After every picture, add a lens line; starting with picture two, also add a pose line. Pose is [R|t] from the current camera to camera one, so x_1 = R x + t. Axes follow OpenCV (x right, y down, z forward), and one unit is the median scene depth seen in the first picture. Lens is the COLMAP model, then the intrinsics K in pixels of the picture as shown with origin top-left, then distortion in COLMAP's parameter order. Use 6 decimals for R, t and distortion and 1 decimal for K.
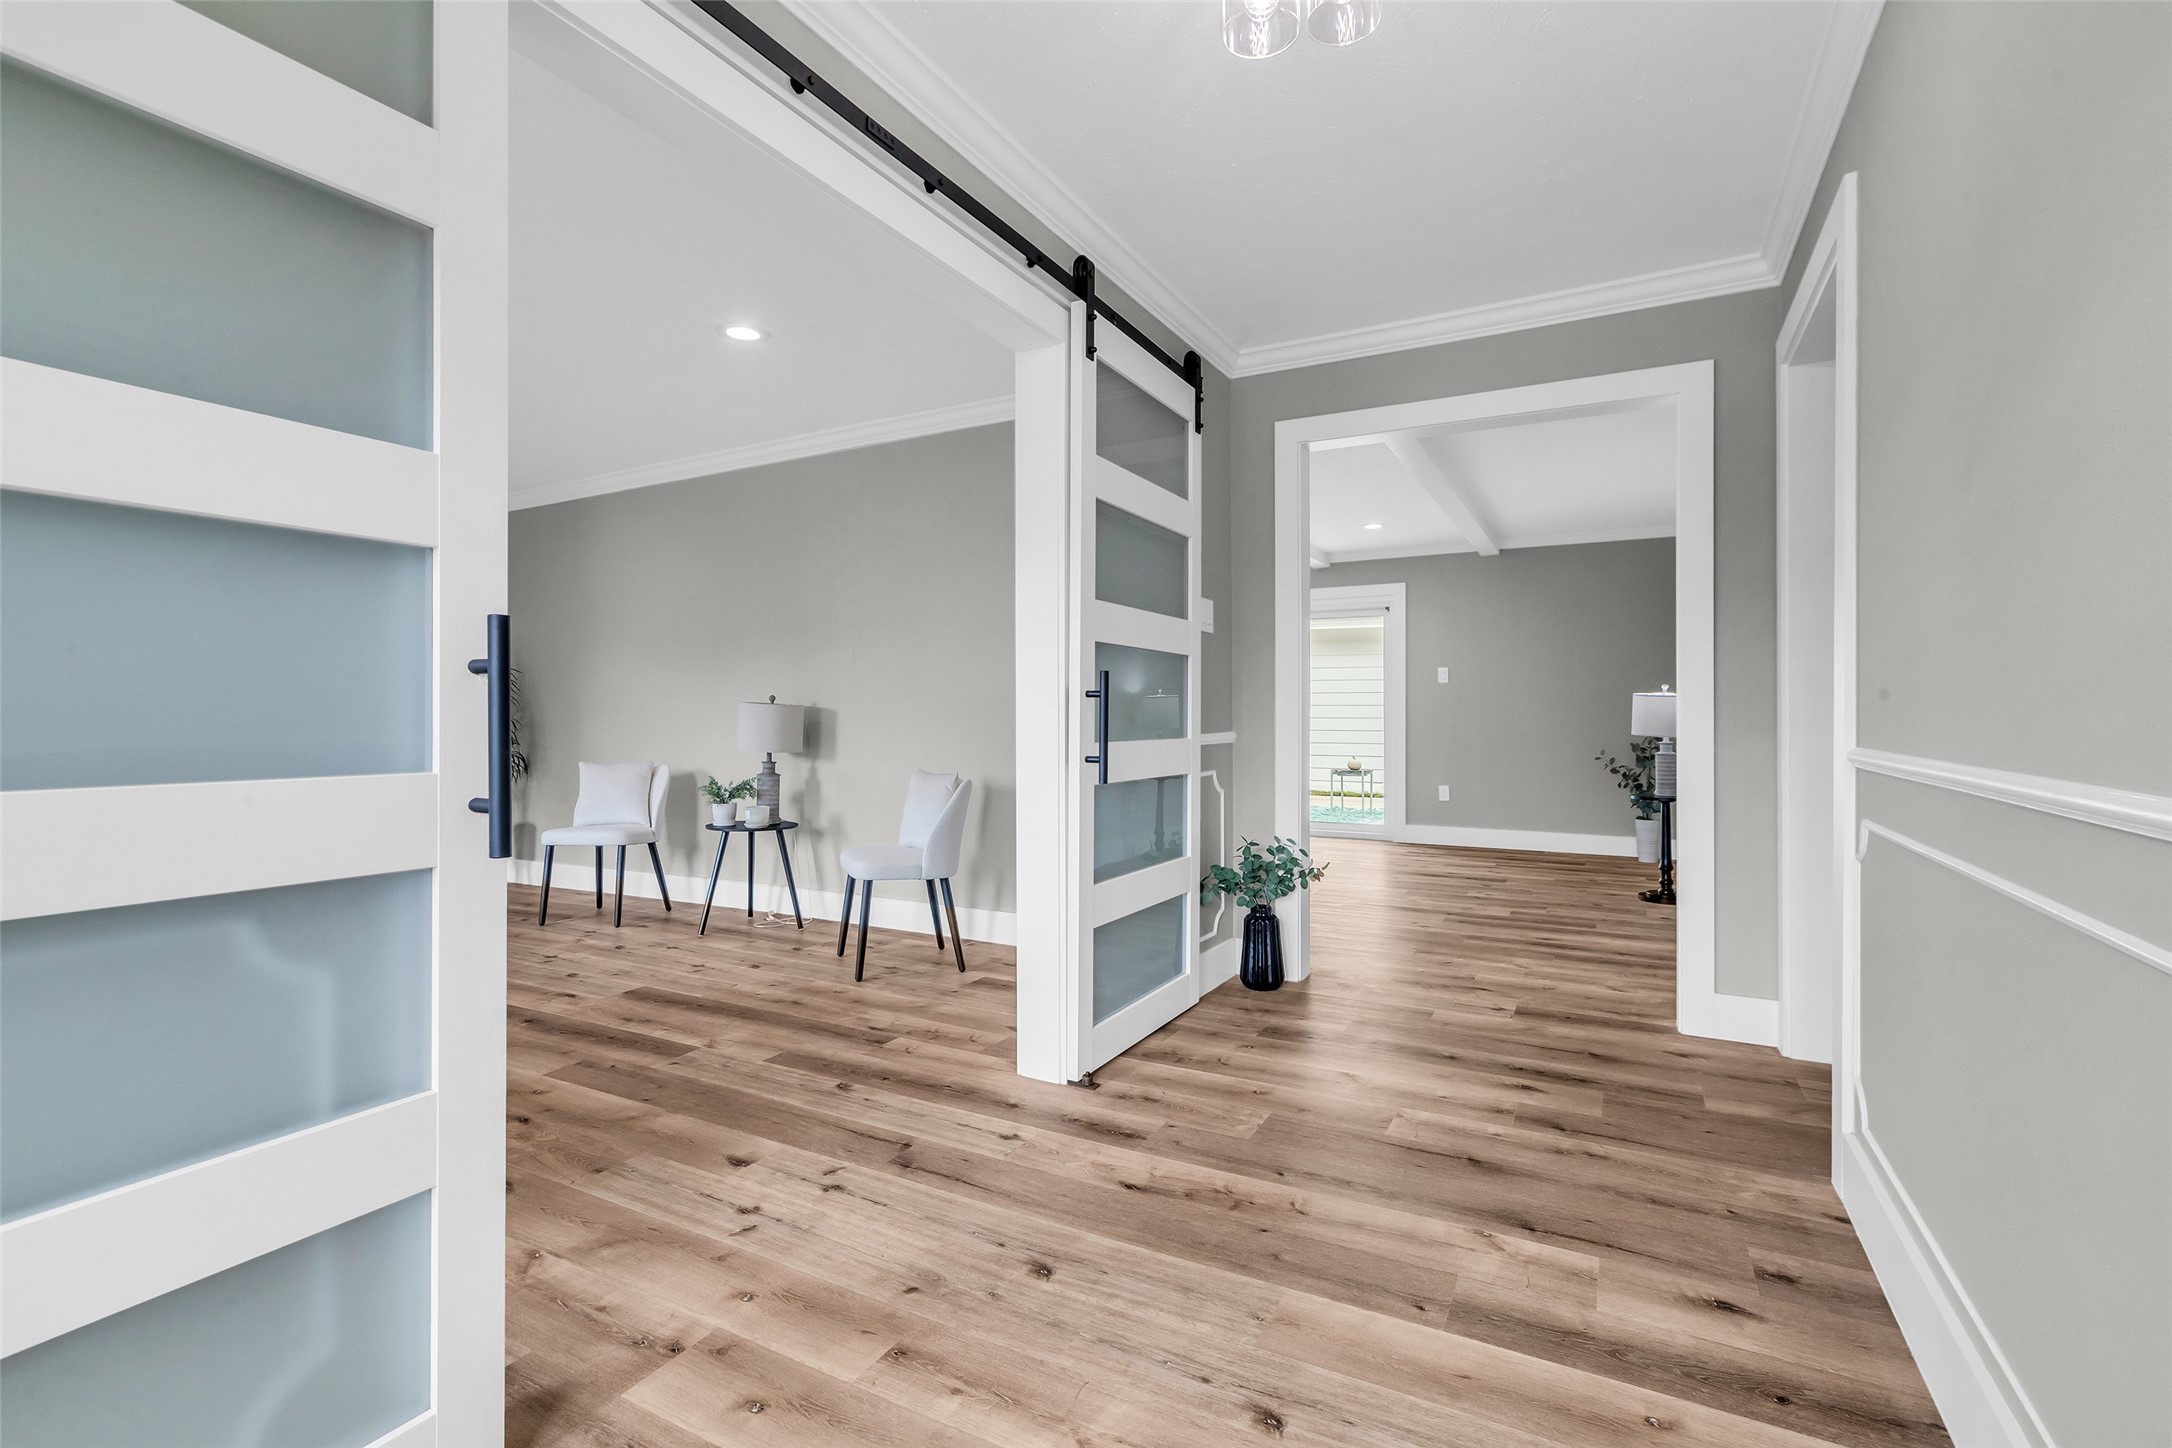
lens RADIAL K [[970.1, 0, 1094.5], [0, 970.1, 728.3], [0, 0, 1]] dist [0.001633, 0.000595]
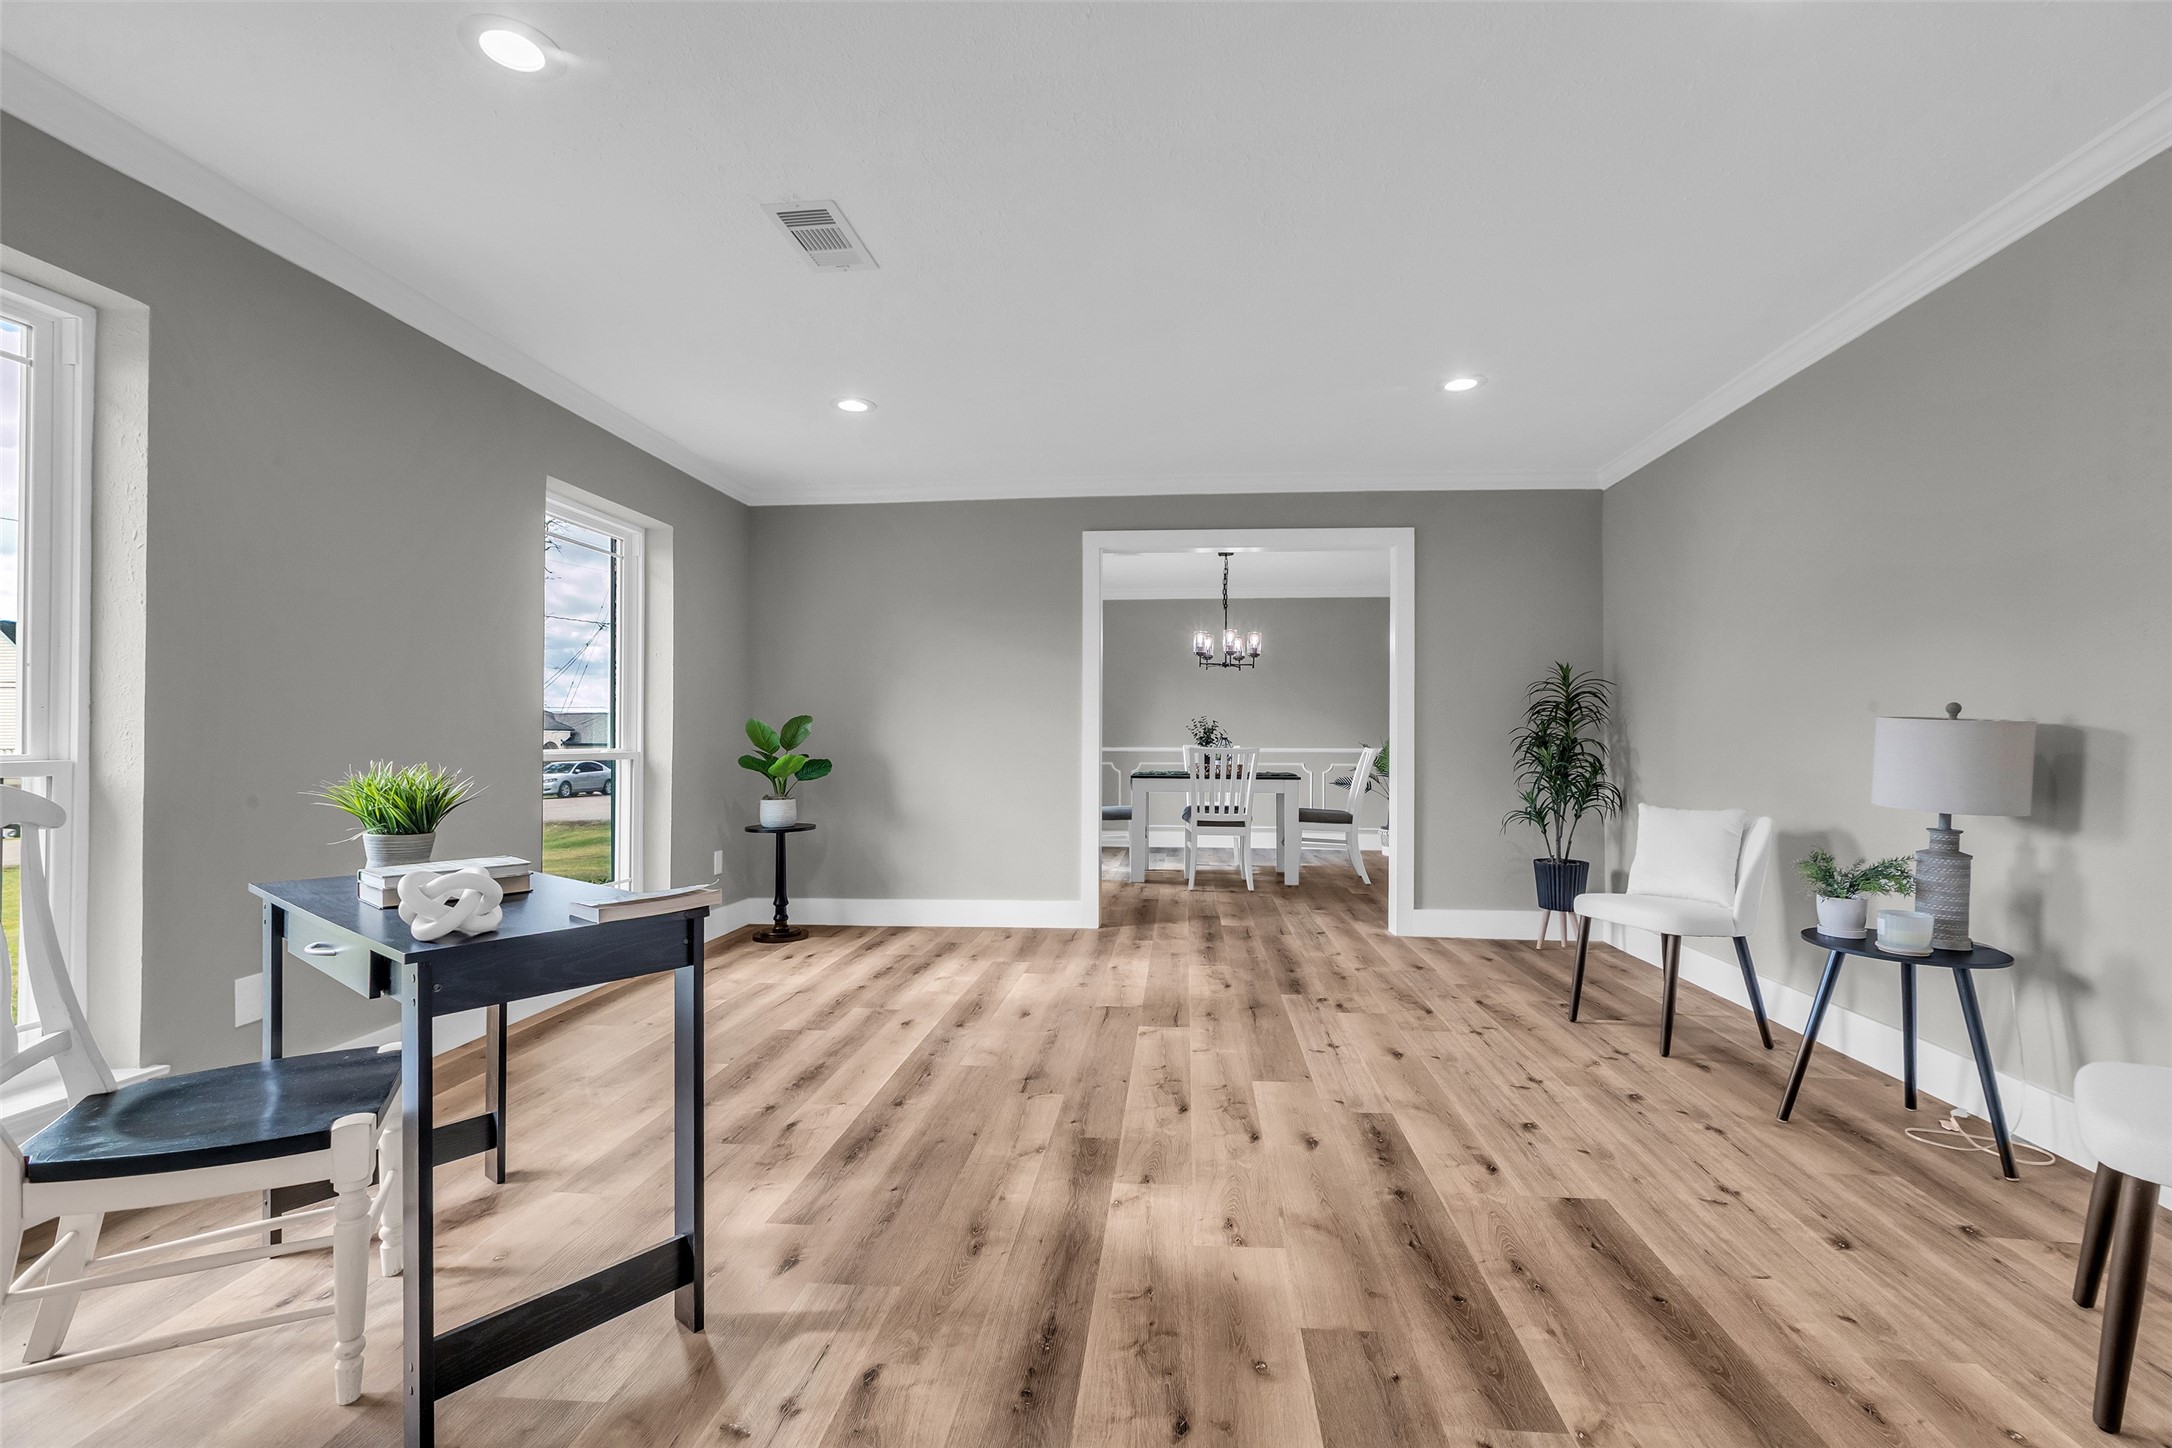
lens RADIAL K [[970.1, 0, 1096.6], [0, 970.1, 729.0], [0, 0, 1]] dist [0.001633, 0.000595]
pose [[0.396004, -0.002852, -0.918244, -0.034380], [-0.015650, 0.999829, -0.009854, -0.007767], [0.918116, 0.018272, 0.395891, 0.379882]]
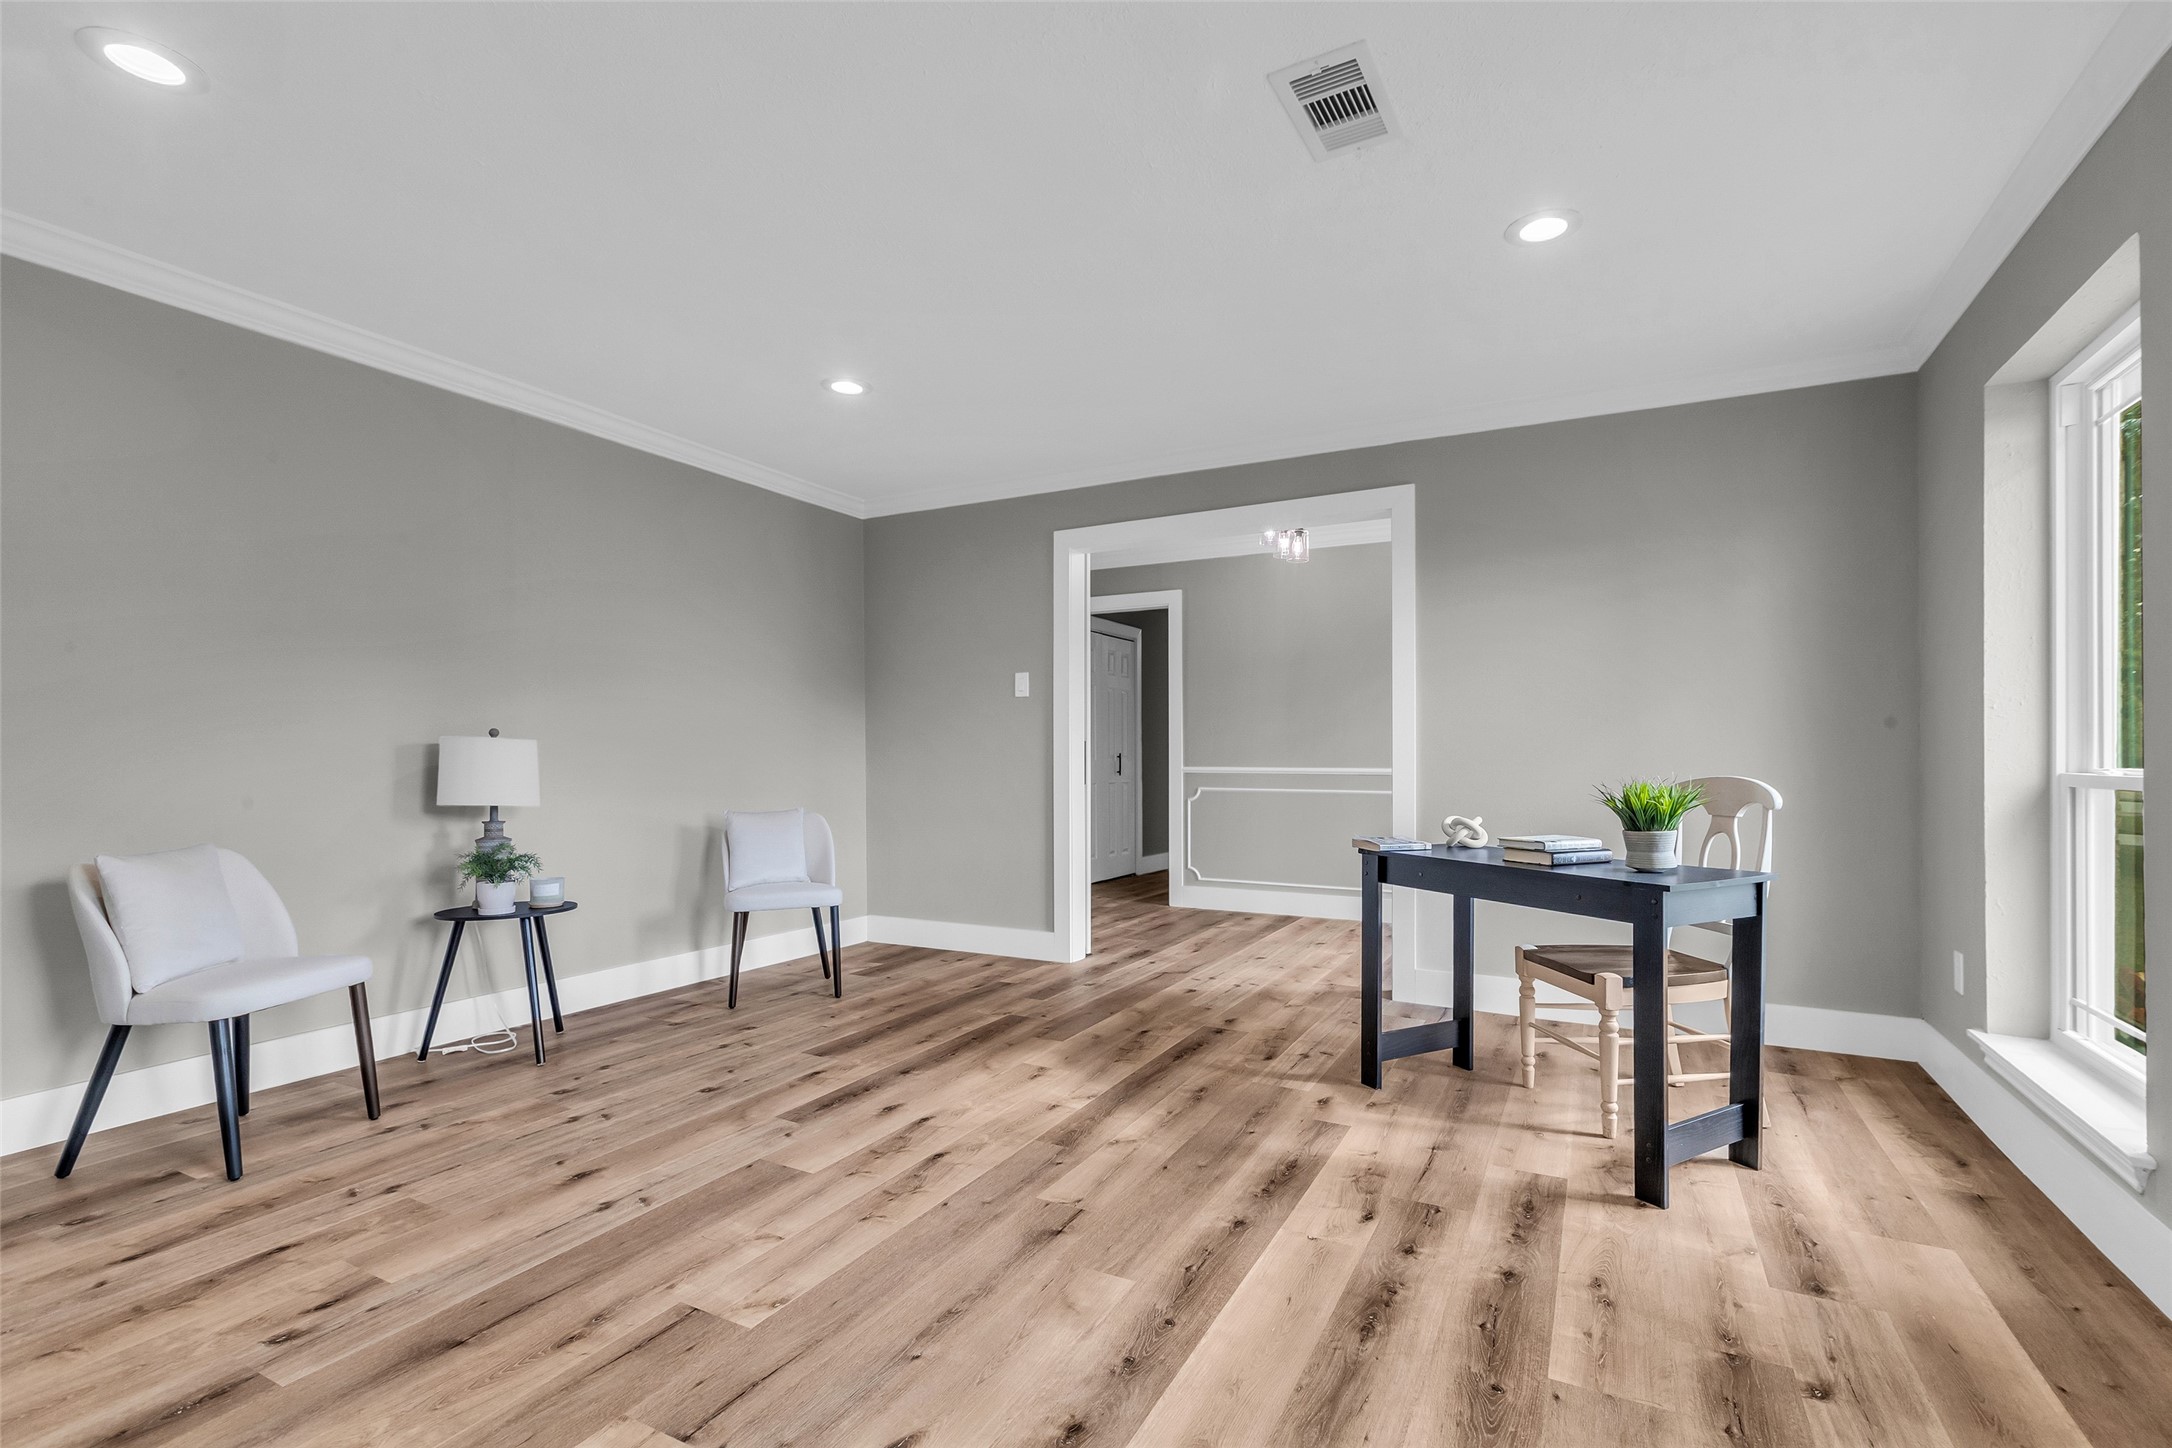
lens RADIAL K [[979.6, 0, 1083.9], [0, 979.6, 767.0], [0, 0, 1]] dist [0.002218, 0.000520]
pose [[-0.002238, -0.005539, 0.999982, -1.105056], [0.015161, 0.999870, 0.005572, -0.004014], [-0.999883, 0.015173, -0.002154, 0.581677]]
